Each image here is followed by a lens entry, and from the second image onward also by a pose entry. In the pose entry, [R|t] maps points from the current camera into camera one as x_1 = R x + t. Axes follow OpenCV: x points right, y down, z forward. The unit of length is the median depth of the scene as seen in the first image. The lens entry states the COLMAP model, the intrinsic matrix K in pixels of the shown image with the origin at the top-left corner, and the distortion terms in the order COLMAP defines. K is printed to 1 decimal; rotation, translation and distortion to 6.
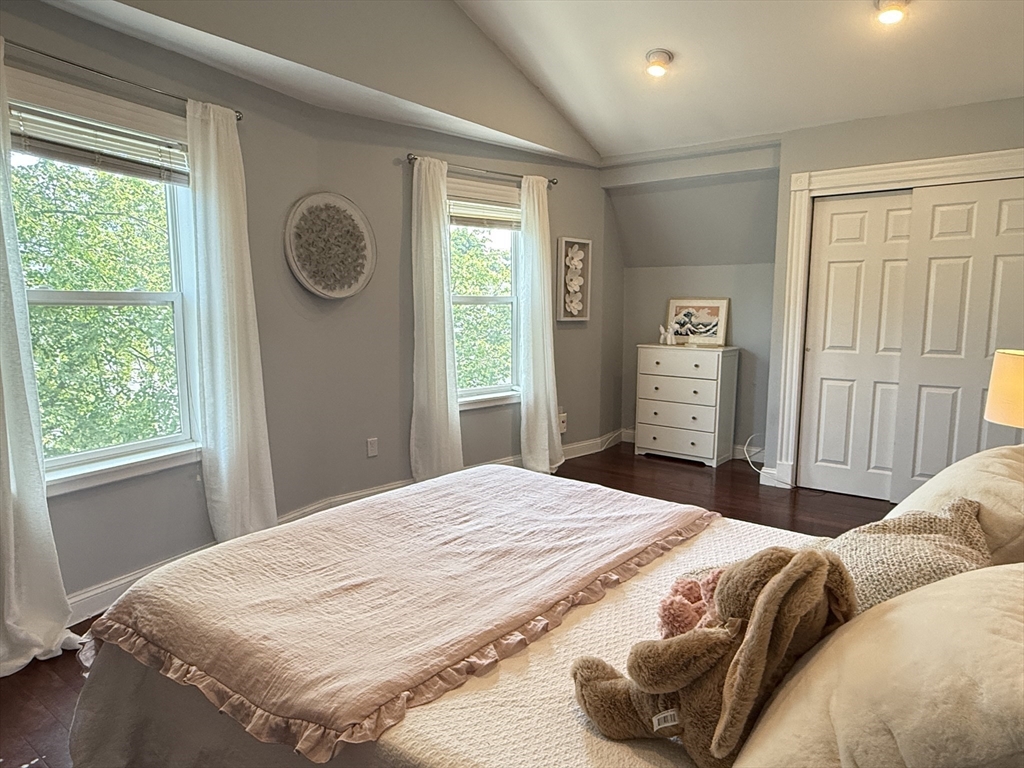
lens RADIAL K [[644.4, 0, 510.0], [0, 644.4, 383.7], [0, 0, 1]] dist [0.000277, -0.000257]
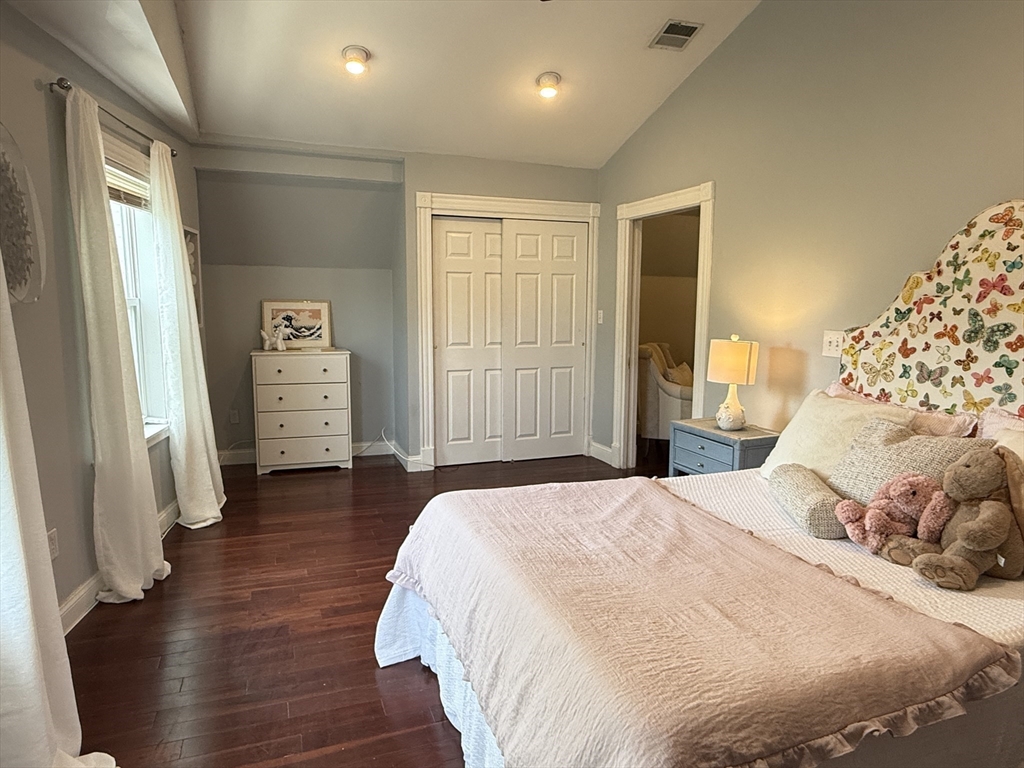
lens RADIAL K [[644.4, 0, 510.5], [0, 644.4, 386.2], [0, 0, 1]] dist [0.000277, -0.000257]
pose [[0.537621, -0.108437, 0.836185, -0.389086], [0.099966, 0.992899, 0.064486, -0.039513], [-0.837240, 0.048921, 0.544643, 0.234074]]
